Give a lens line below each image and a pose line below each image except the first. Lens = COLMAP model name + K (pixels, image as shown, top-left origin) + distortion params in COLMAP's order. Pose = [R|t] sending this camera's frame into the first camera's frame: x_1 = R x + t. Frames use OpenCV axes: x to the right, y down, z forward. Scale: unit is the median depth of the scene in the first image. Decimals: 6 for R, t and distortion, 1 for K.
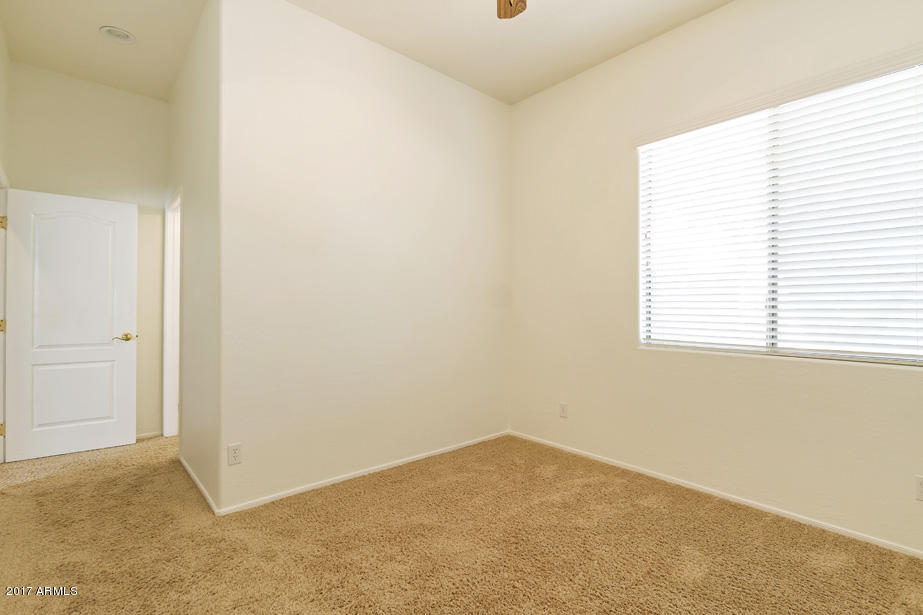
lens RADIAL K [[432.6, 0, 459.3], [0, 432.6, 306.3], [0, 0, 1]] dist [0.002908, 0.000209]
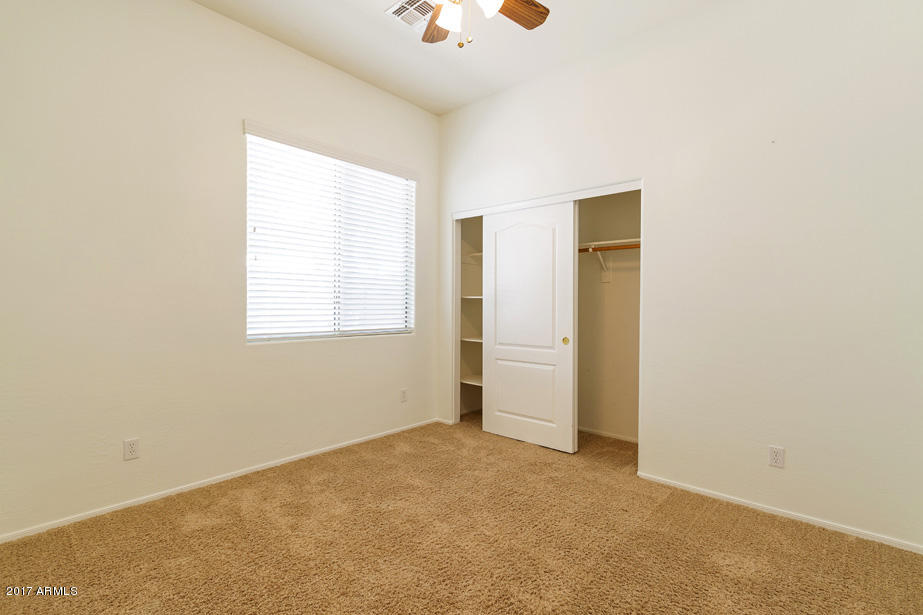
lens RADIAL K [[432.6, 0, 459.3], [0, 432.6, 307.6], [0, 0, 1]] dist [0.002908, 0.000209]
pose [[-0.118901, -0.012787, 0.992824, -0.647382], [-0.010256, 0.999880, 0.011649, -0.002399], [-0.992853, -0.008797, -0.119018, 0.705271]]
